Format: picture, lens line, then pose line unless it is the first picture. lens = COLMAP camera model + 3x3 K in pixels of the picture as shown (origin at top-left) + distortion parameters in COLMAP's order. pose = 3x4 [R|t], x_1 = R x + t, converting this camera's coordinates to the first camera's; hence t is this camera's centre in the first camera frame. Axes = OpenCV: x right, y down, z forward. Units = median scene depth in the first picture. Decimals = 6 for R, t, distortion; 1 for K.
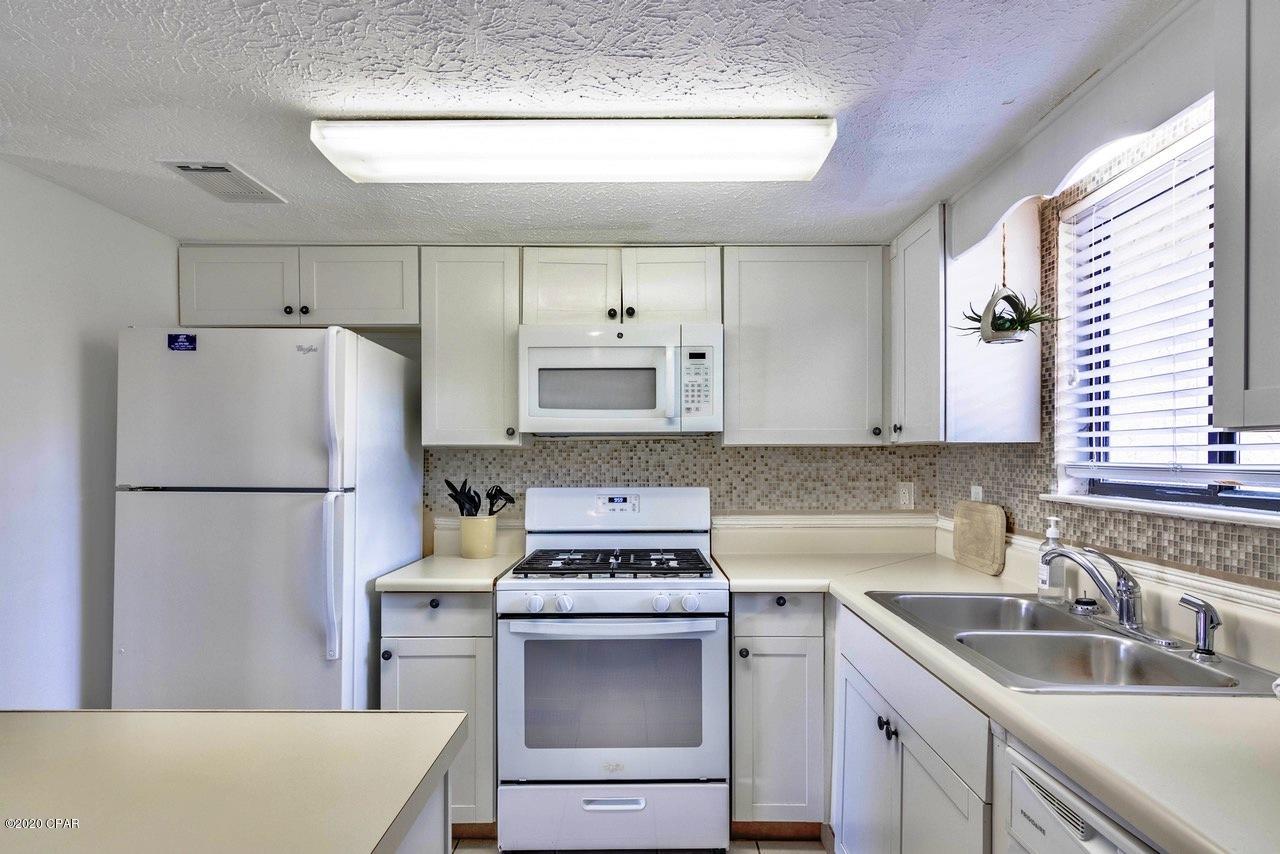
lens RADIAL K [[669.7, 0, 643.1], [0, 669.7, 466.7], [0, 0, 1]] dist [0.003153, -0.000162]
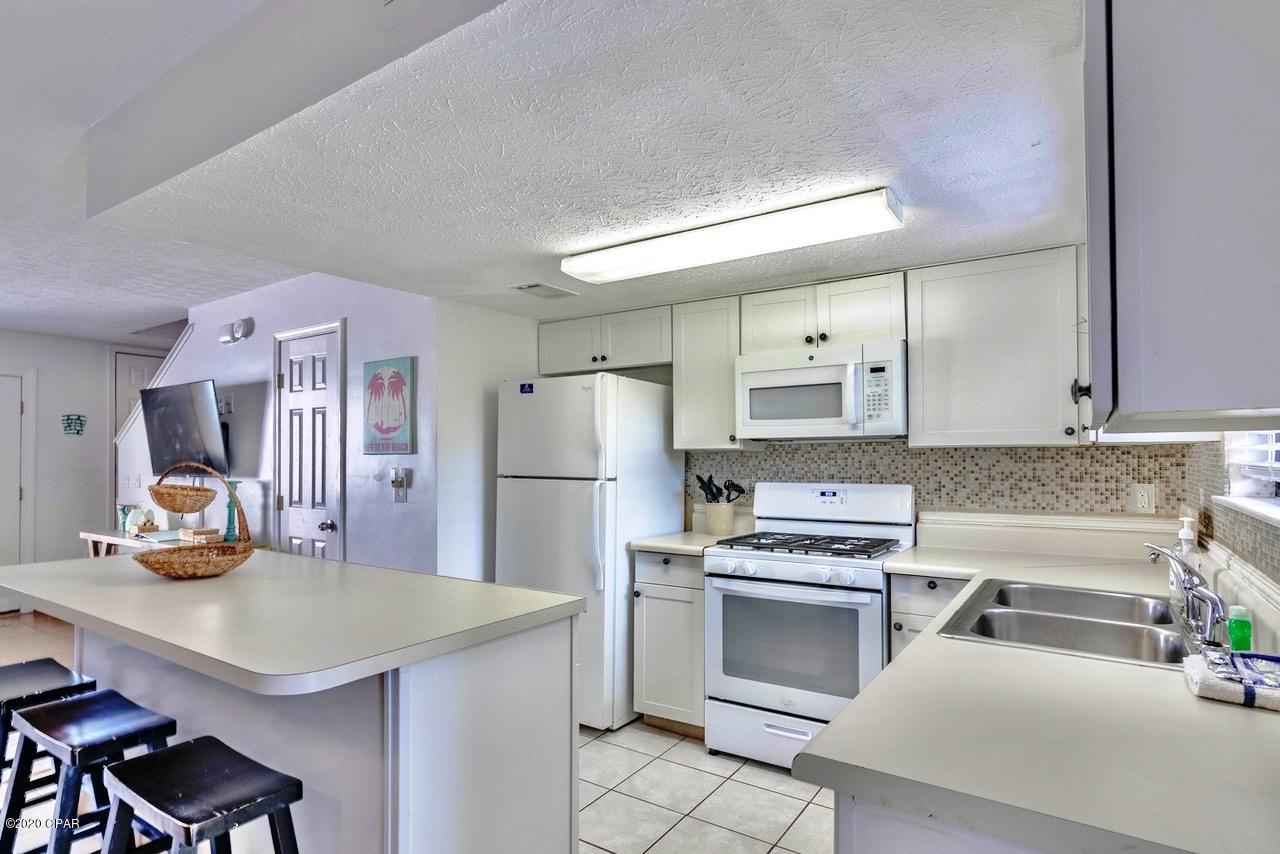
lens RADIAL K [[669.7, 0, 643.1], [0, 669.7, 466.7], [0, 0, 1]] dist [0.003153, -0.000162]
pose [[0.841881, 0.005310, -0.539636, 0.362378], [-0.007220, 0.999973, -0.001424, 0.006373], [0.539614, 0.005095, 0.841897, -0.191143]]
